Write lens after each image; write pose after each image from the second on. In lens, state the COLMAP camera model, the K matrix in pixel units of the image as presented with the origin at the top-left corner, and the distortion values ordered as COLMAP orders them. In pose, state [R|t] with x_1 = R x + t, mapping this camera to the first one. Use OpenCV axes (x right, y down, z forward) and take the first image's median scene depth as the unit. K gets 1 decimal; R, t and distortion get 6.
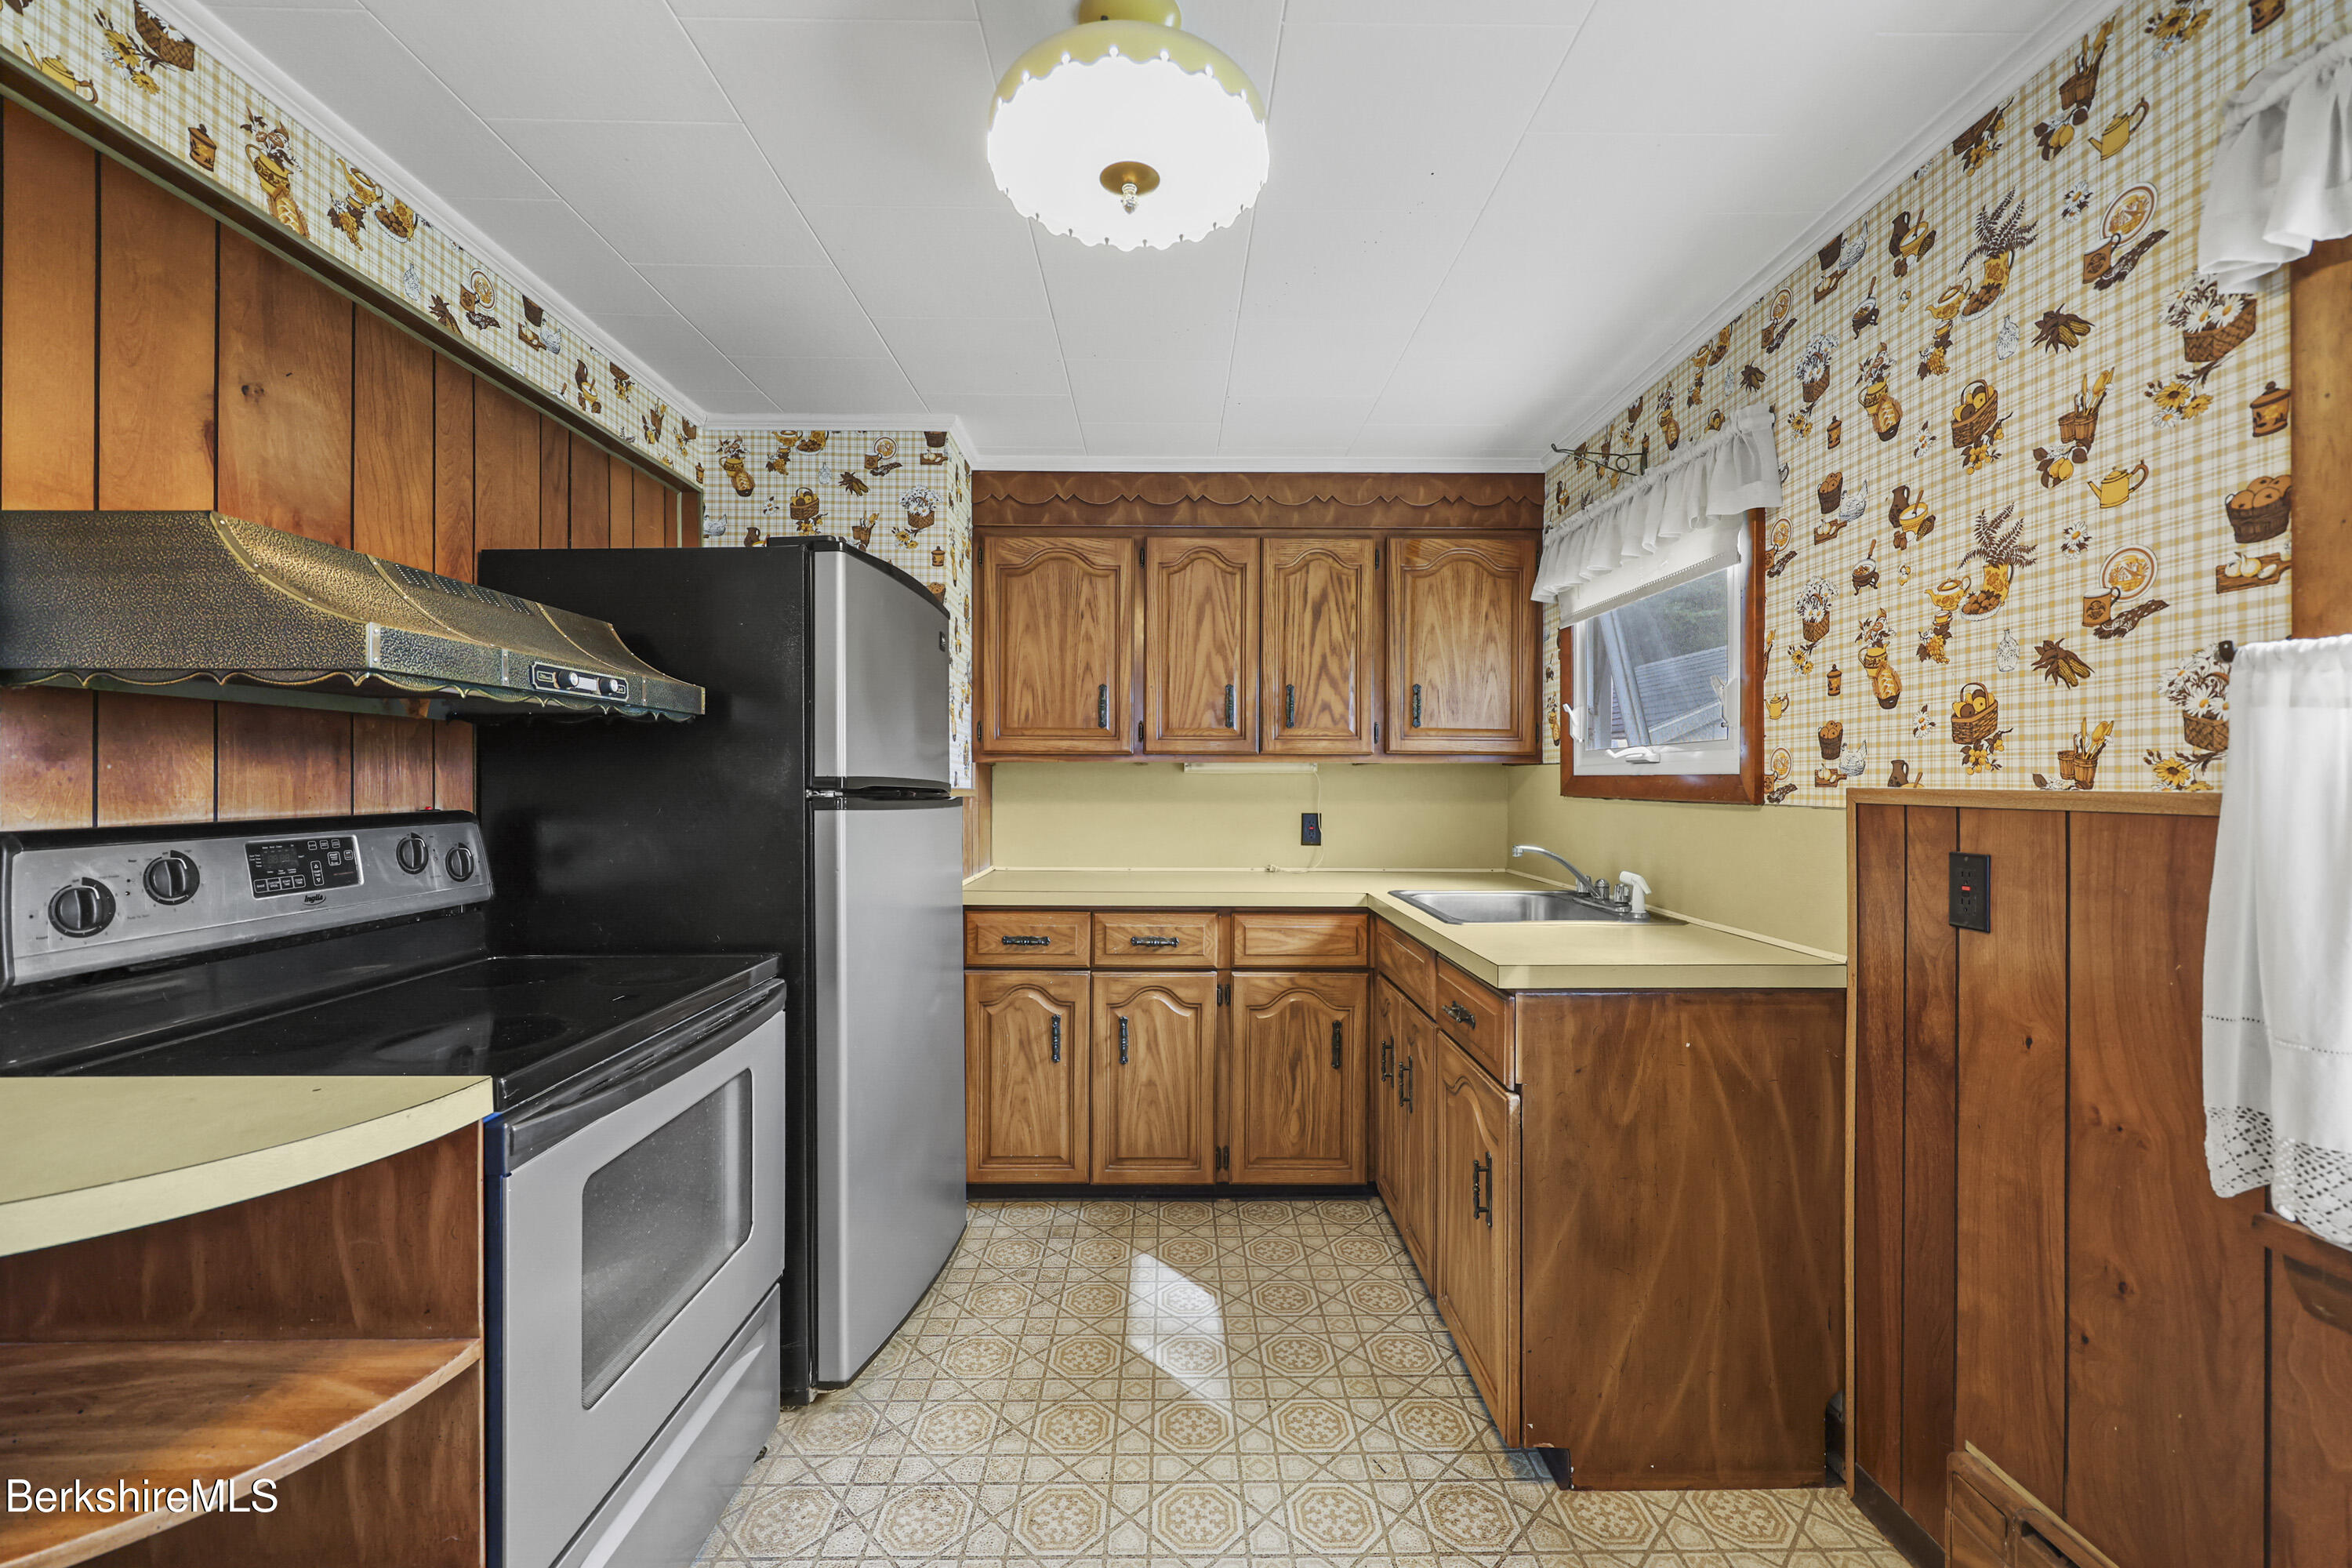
lens RADIAL K [[949.3, 0, 1176.0], [0, 949.3, 784.0], [0, 0, 1]] dist [0.000063, -0.000205]
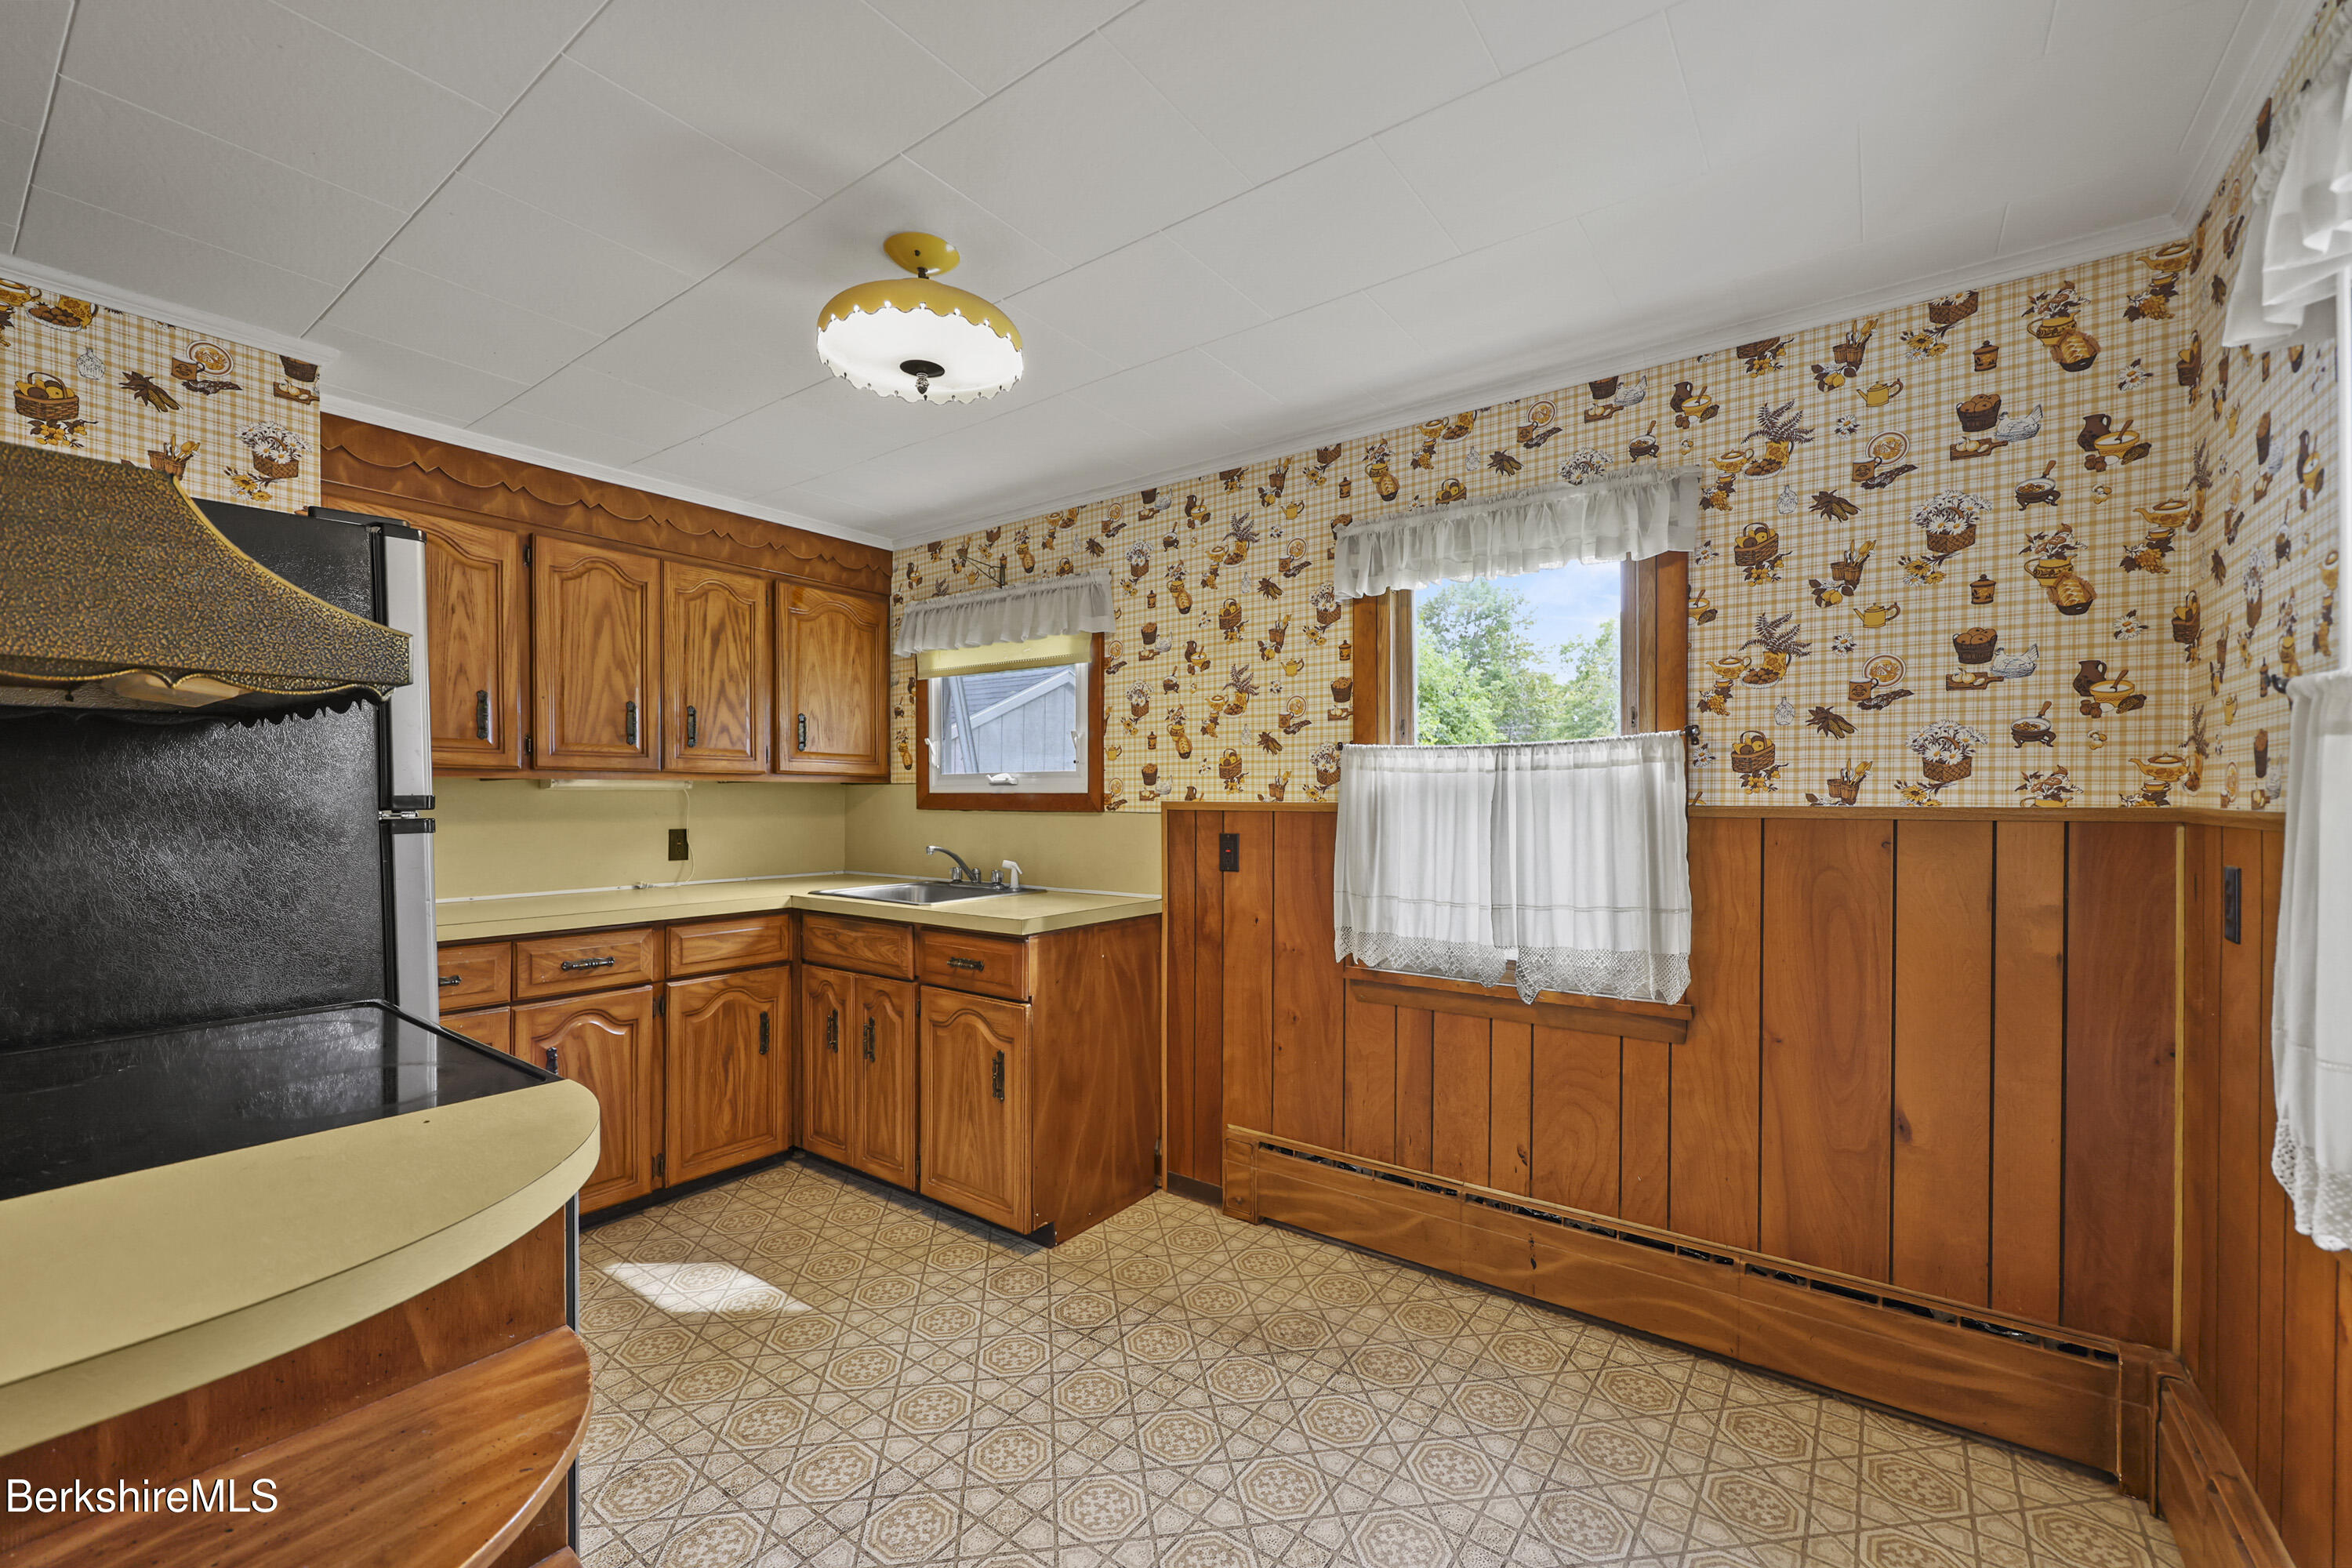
lens RADIAL K [[968.4, 0, 1171.9], [0, 968.4, 818.7], [0, 0, 1]] dist [-0.000160, -0.000209]
pose [[0.603765, -0.020252, 0.796905, -0.518574], [0.003869, 0.999740, 0.022475, -0.003015], [-0.797153, -0.010486, 0.603687, -0.085247]]
